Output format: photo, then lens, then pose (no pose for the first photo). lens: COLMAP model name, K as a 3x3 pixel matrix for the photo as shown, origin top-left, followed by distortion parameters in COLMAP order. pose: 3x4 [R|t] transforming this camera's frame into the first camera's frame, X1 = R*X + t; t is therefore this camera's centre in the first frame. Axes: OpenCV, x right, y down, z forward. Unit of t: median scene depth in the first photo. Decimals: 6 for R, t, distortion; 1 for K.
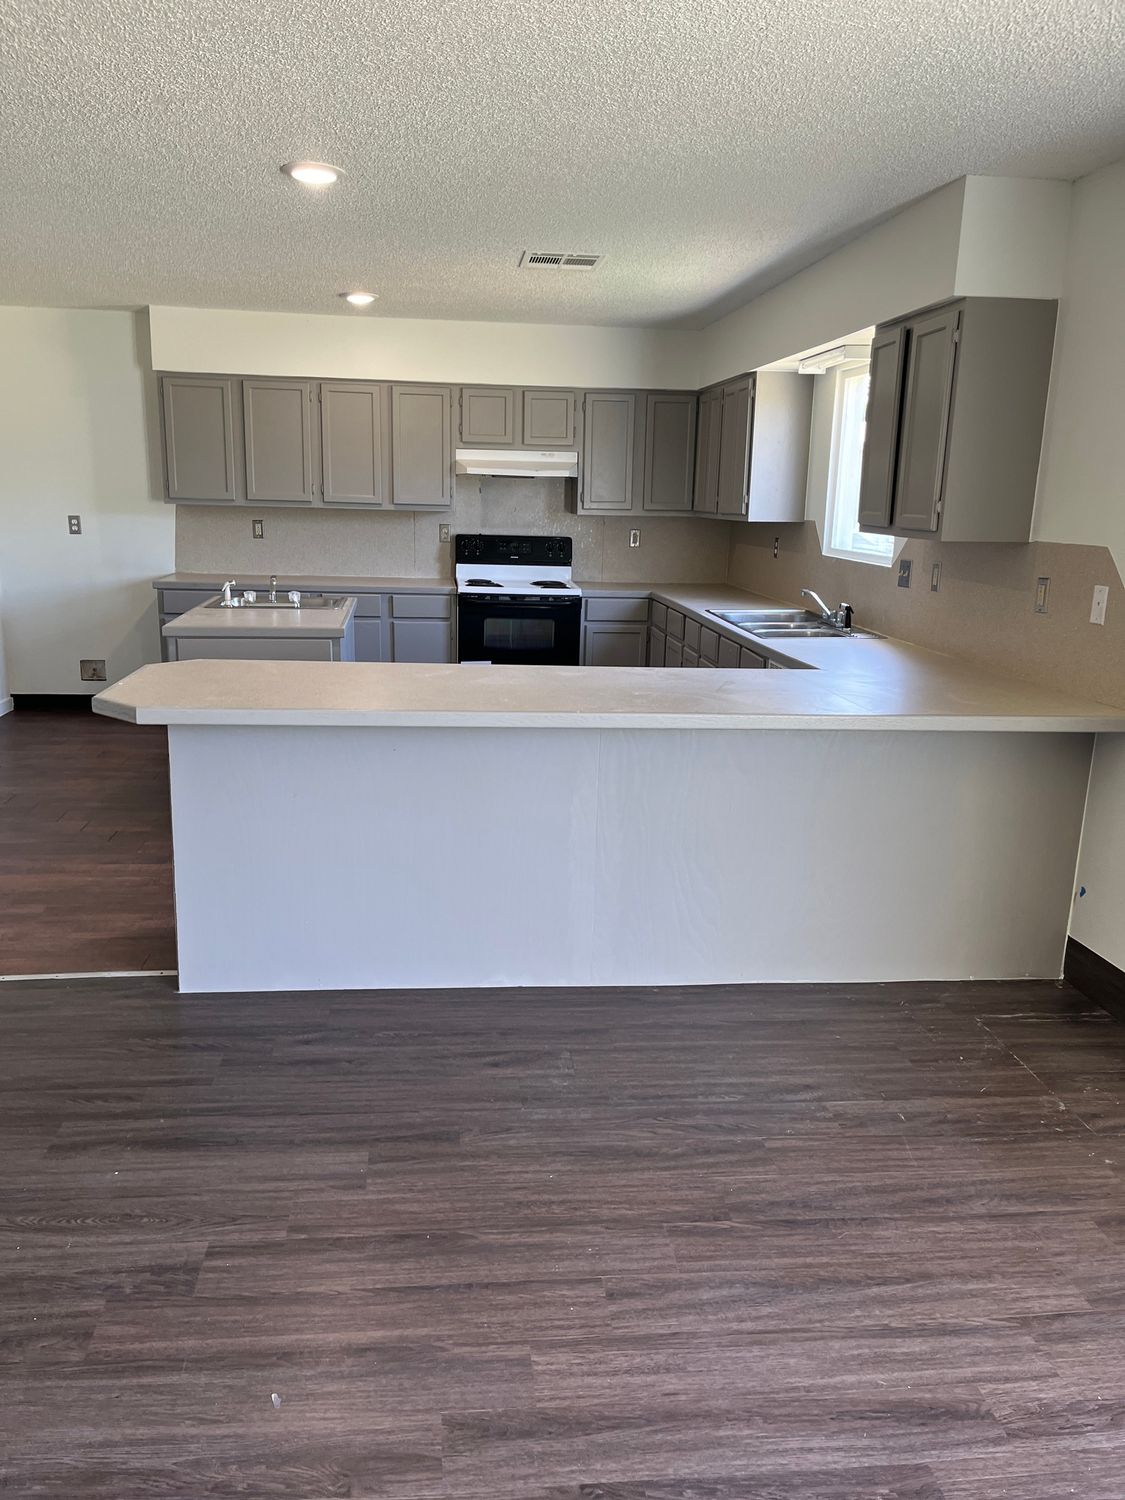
lens RADIAL K [[1134.0, 0, 561.9], [0, 1134.0, 756.0], [0, 0, 1]] dist [0.010868, -0.007003]
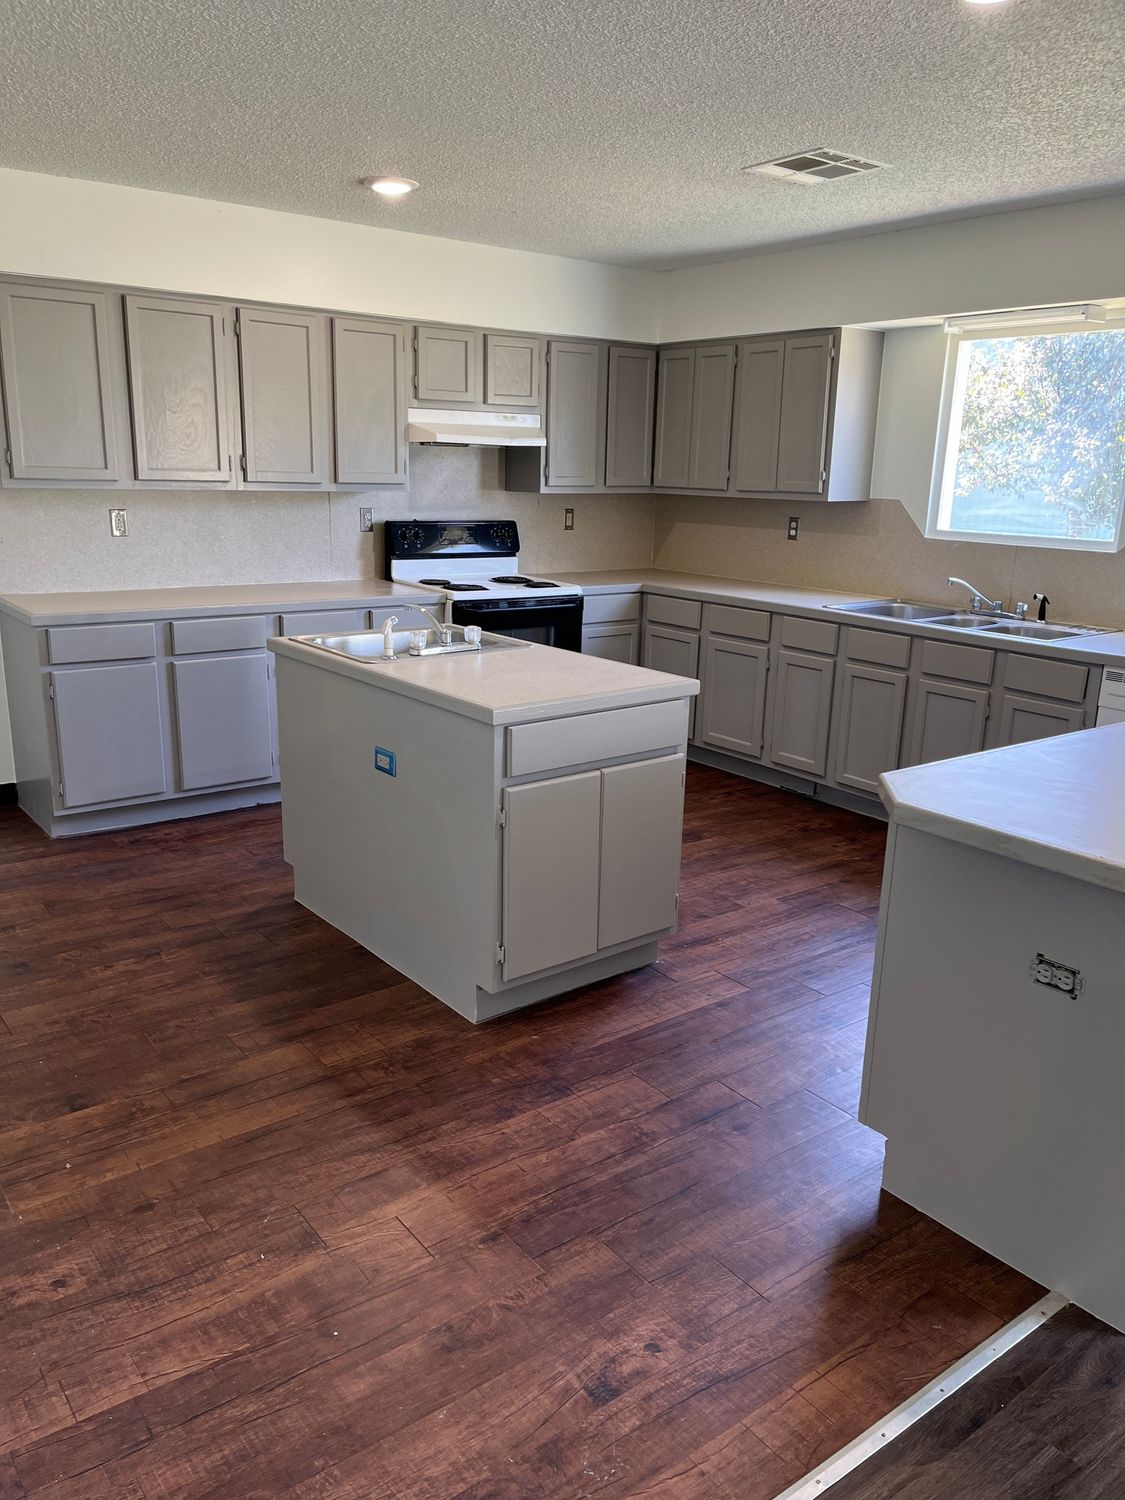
lens RADIAL K [[1134.0, 0, 558.4], [0, 1134.0, 754.0], [0, 0, 1]] dist [0.010868, -0.007003]
pose [[0.861053, -0.130233, 0.491556, -0.406708], [0.112294, 0.991482, 0.065979, -0.082366], [-0.495961, -0.001612, 0.868343, 0.298630]]
